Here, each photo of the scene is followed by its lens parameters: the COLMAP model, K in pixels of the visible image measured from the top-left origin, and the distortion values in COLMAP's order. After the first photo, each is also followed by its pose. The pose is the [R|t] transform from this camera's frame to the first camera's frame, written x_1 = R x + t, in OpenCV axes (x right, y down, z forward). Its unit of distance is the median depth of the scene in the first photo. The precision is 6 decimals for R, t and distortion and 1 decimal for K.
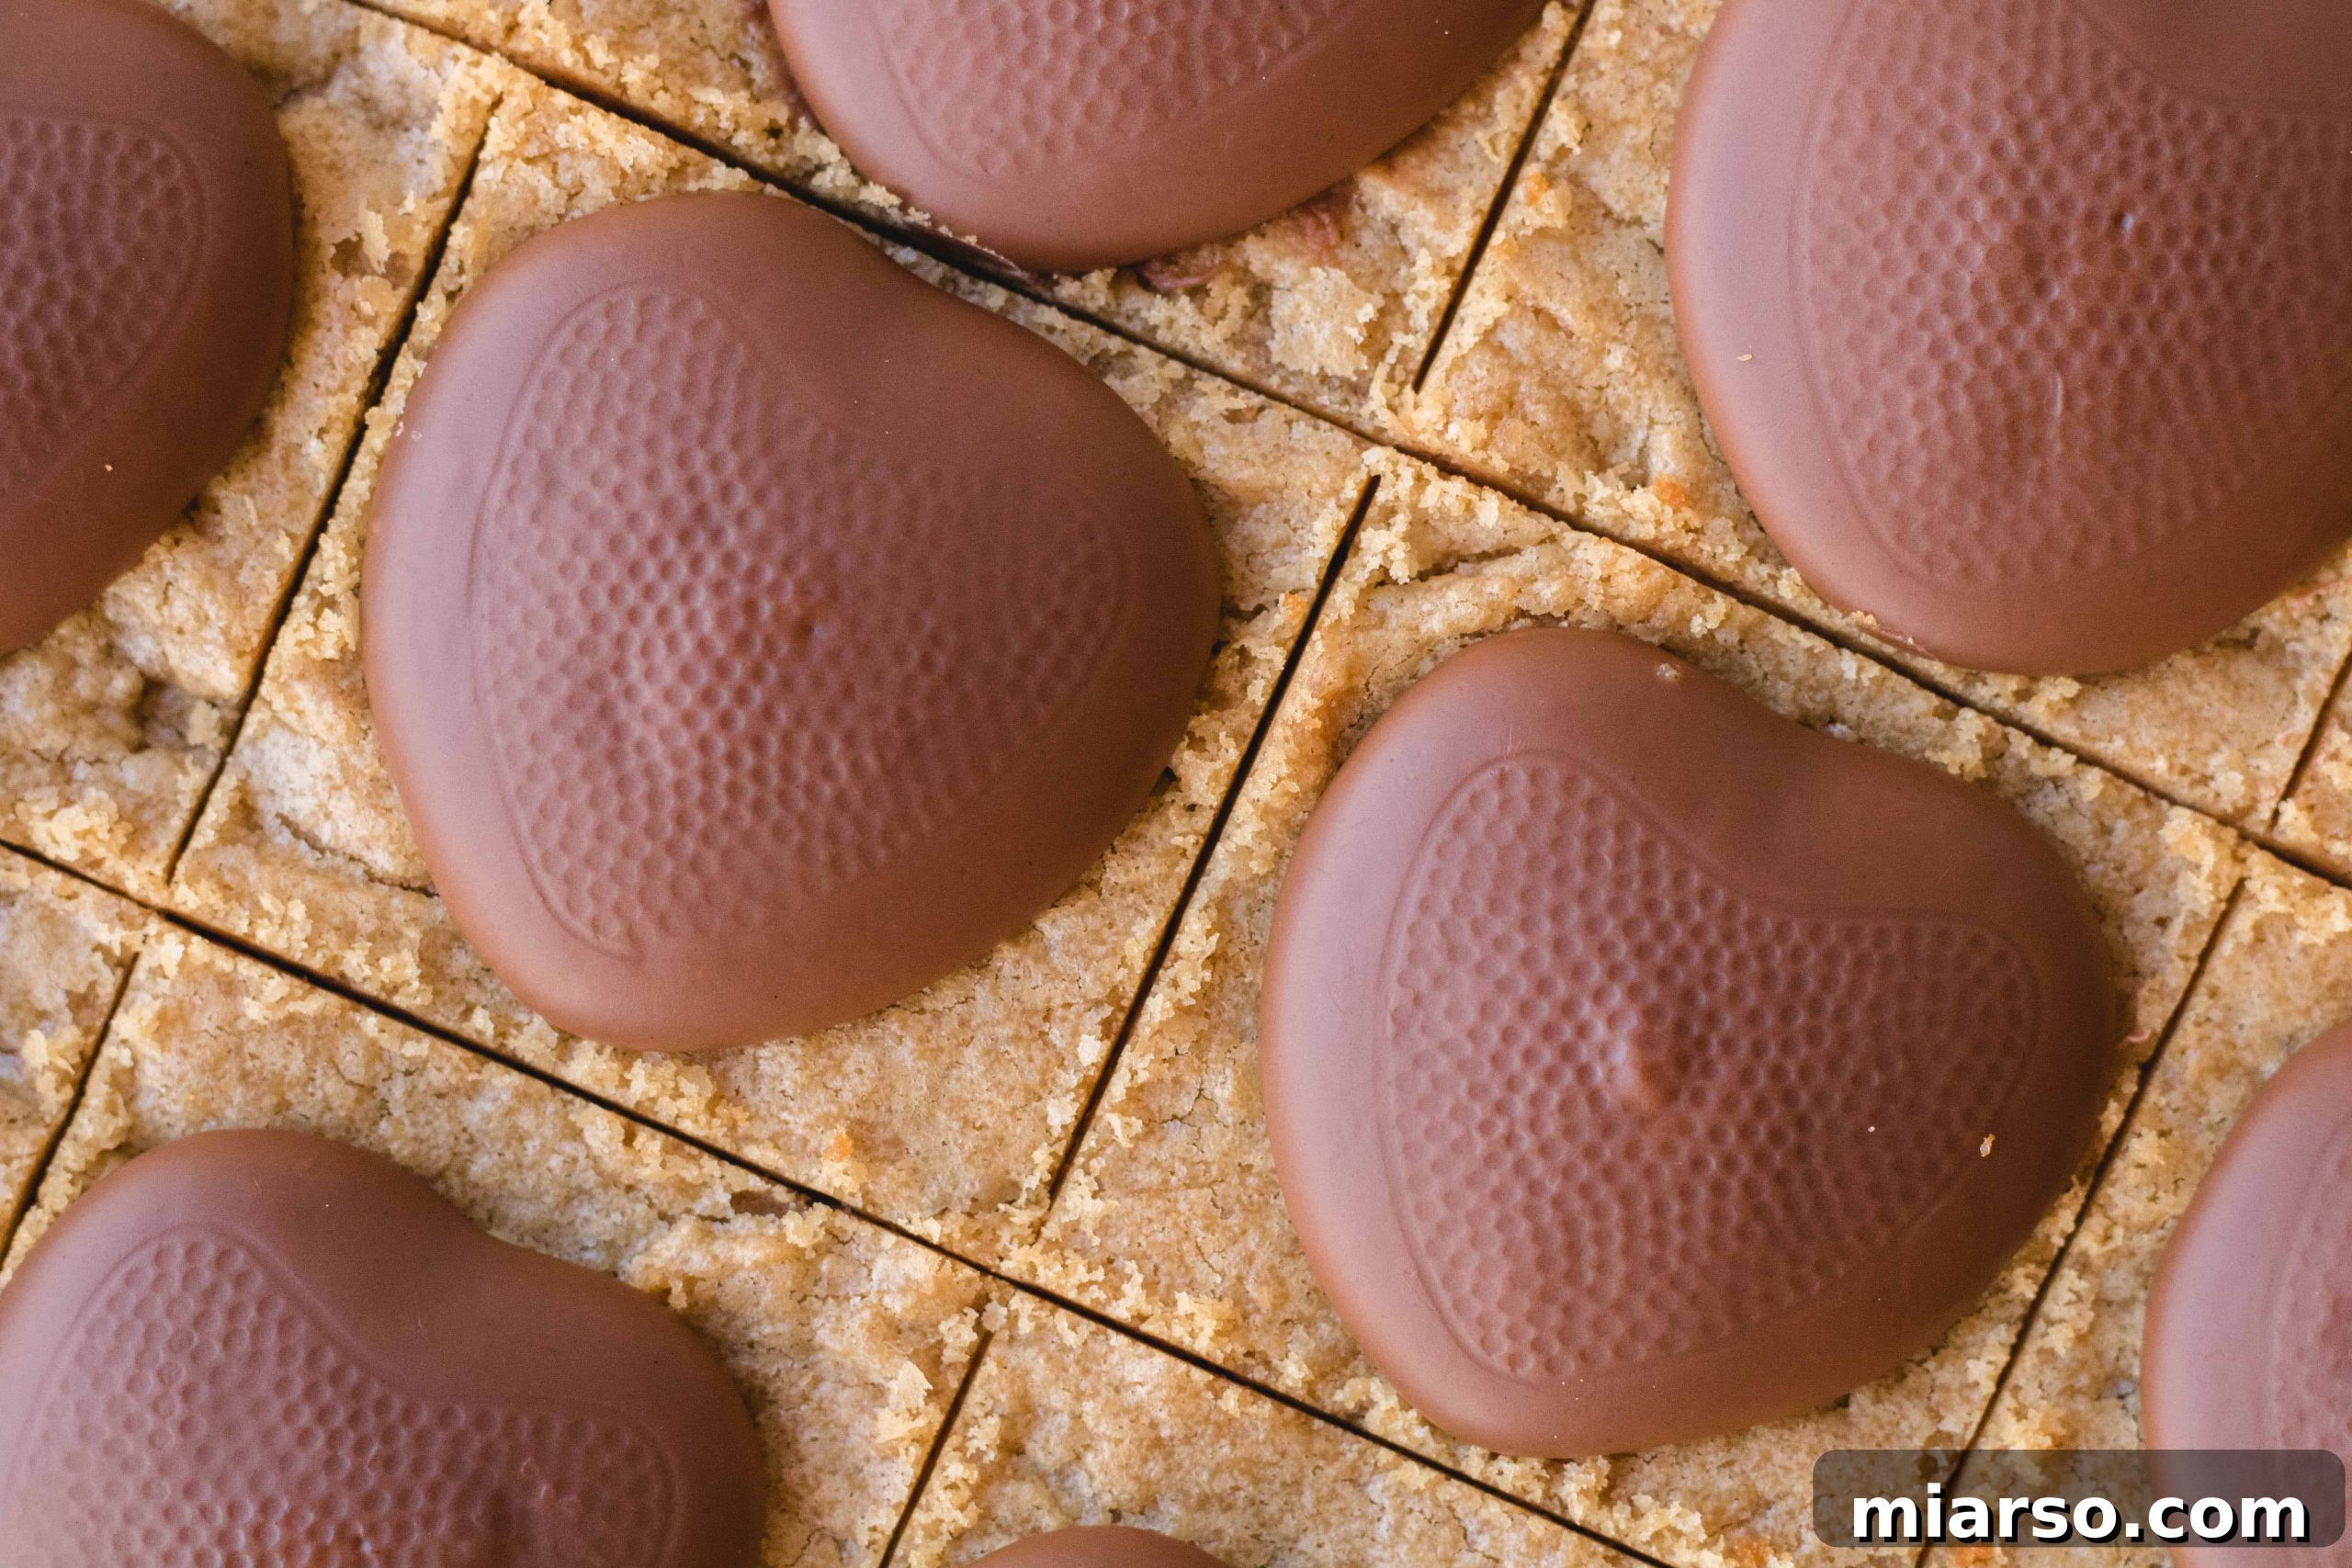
lens RADIAL K [[6420.3, 0, 1170.3], [0, 6420.3, 789.3], [0, 0, 1]] dist [-0.148790, 0.000000]
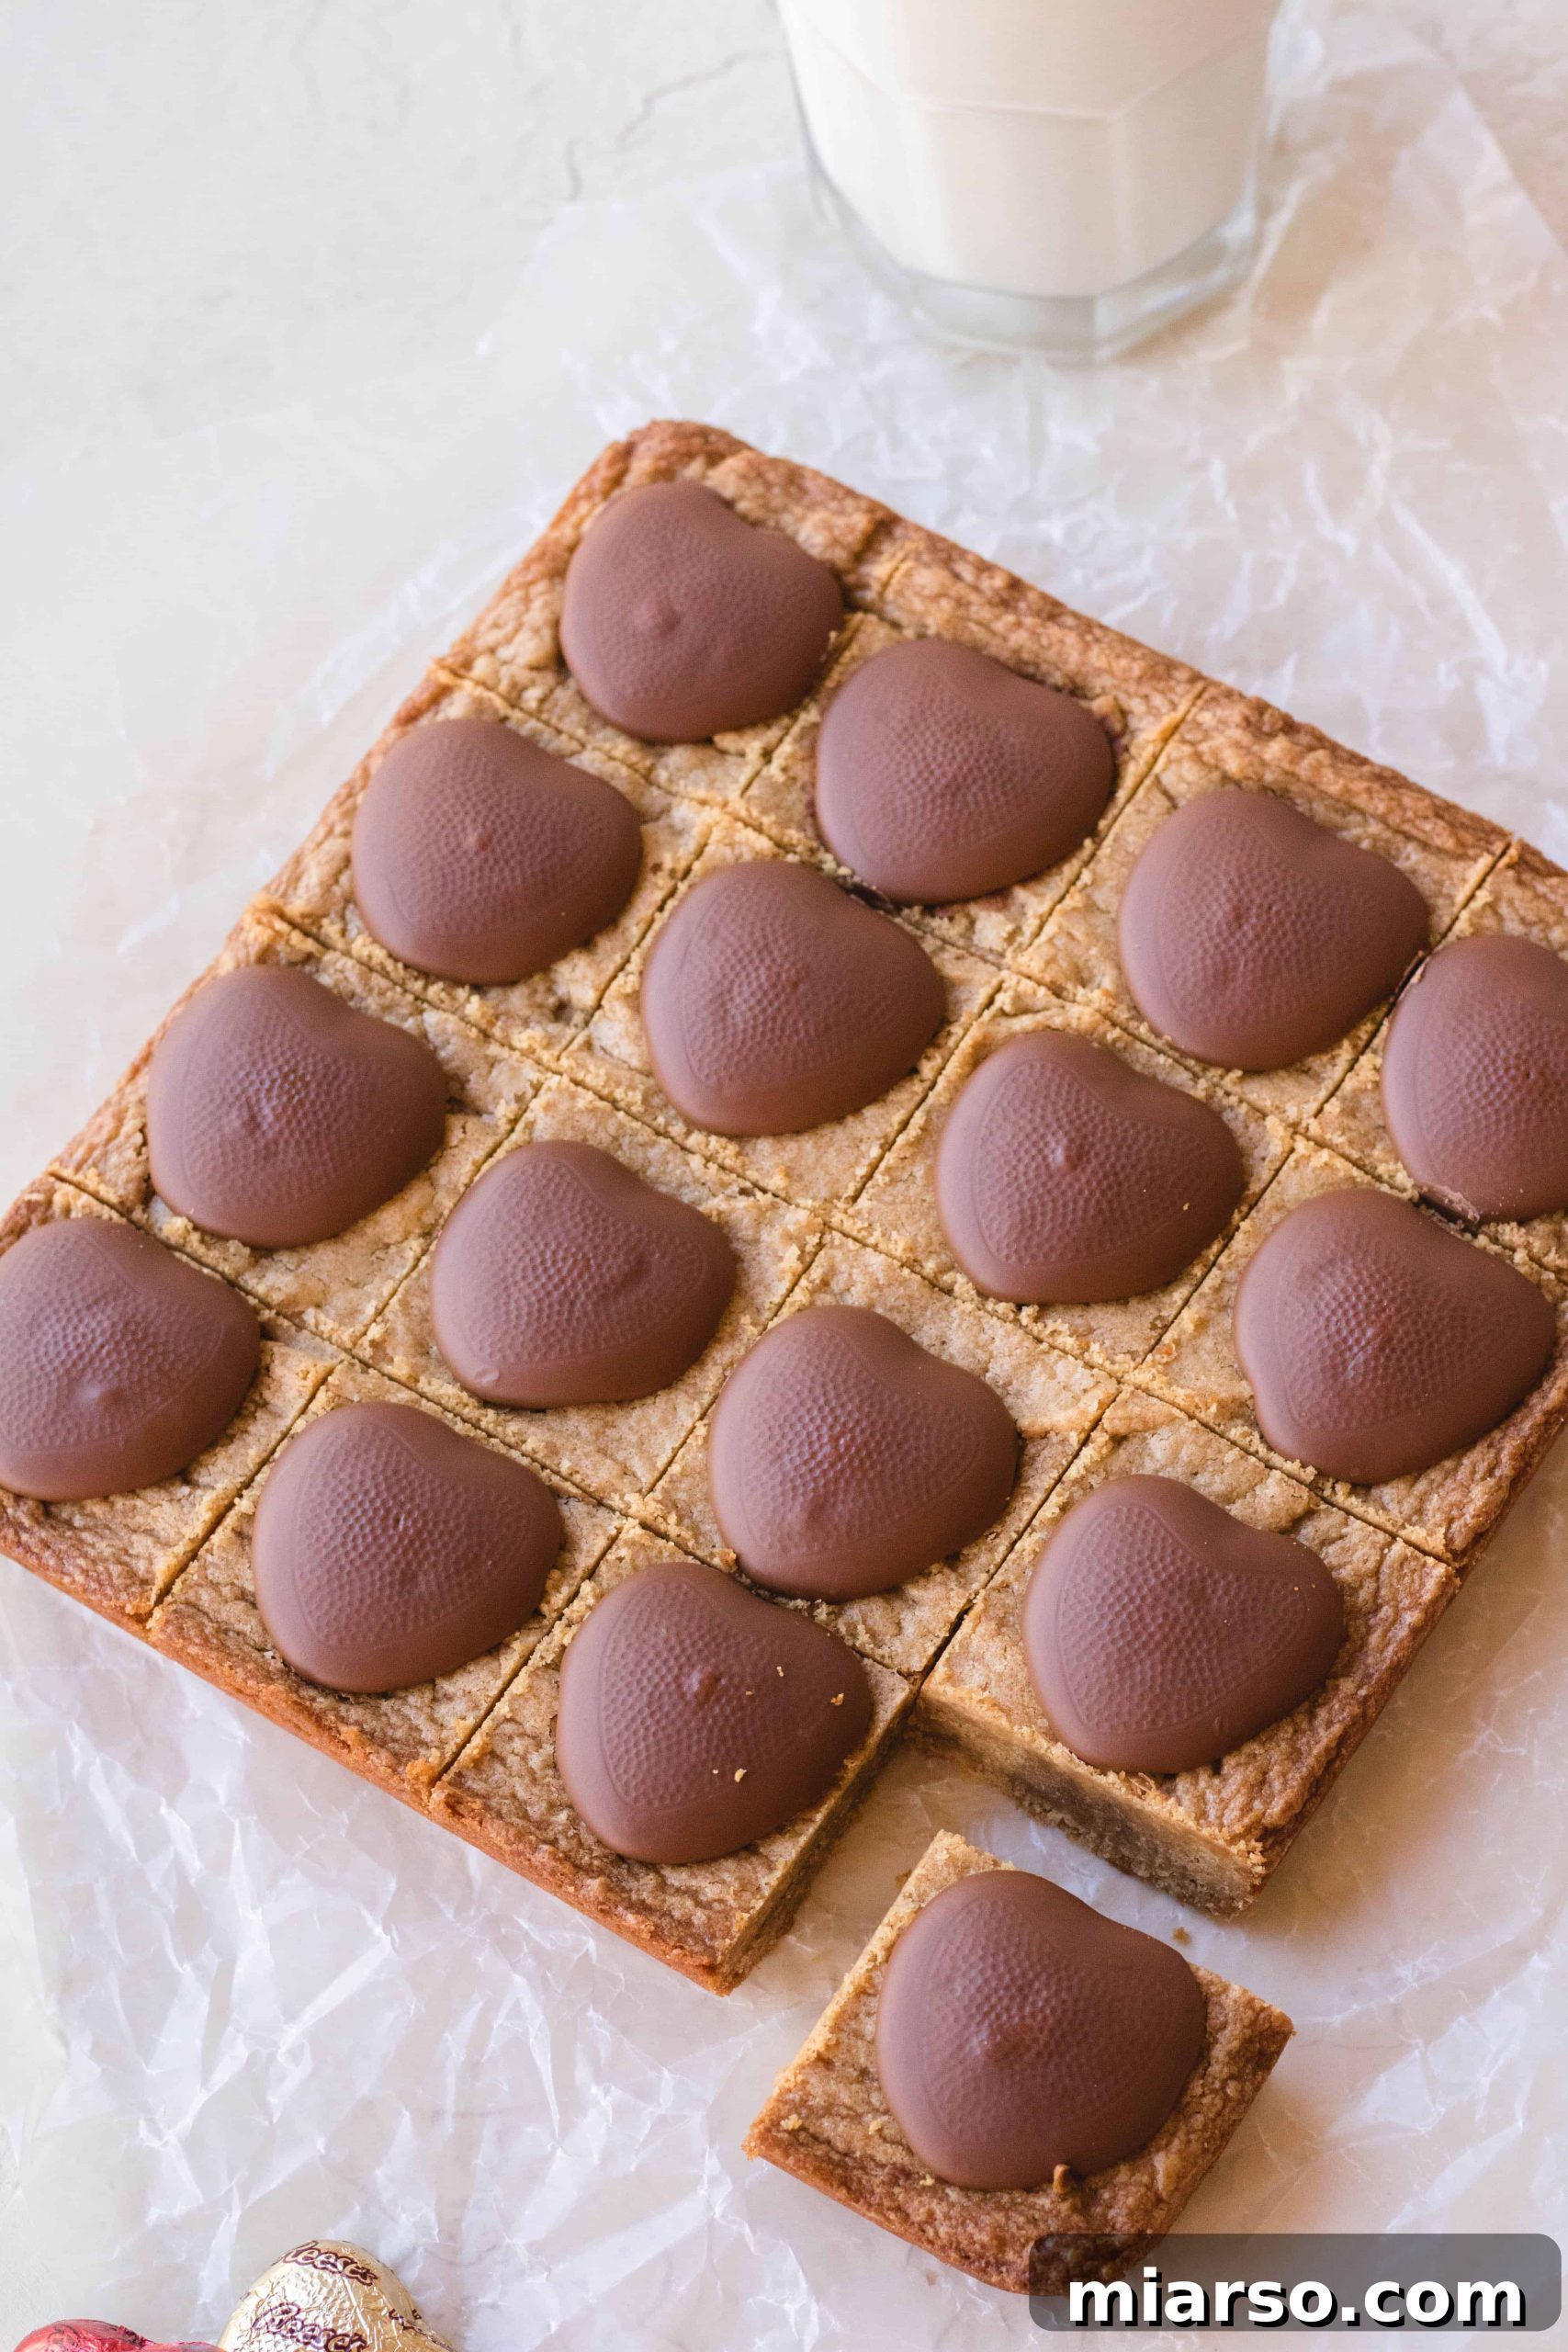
lens RADIAL K [[6420.3, 0, 786.5], [0, 6420.3, 1175.1], [0, 0, 1]] dist [-0.148790, 0.000000]
pose [[0.987442, 0.119087, -0.103806, 0.240843], [-0.150658, 0.907569, -0.391944, 1.149819], [0.047536, 0.402661, 0.914114, -1.549720]]
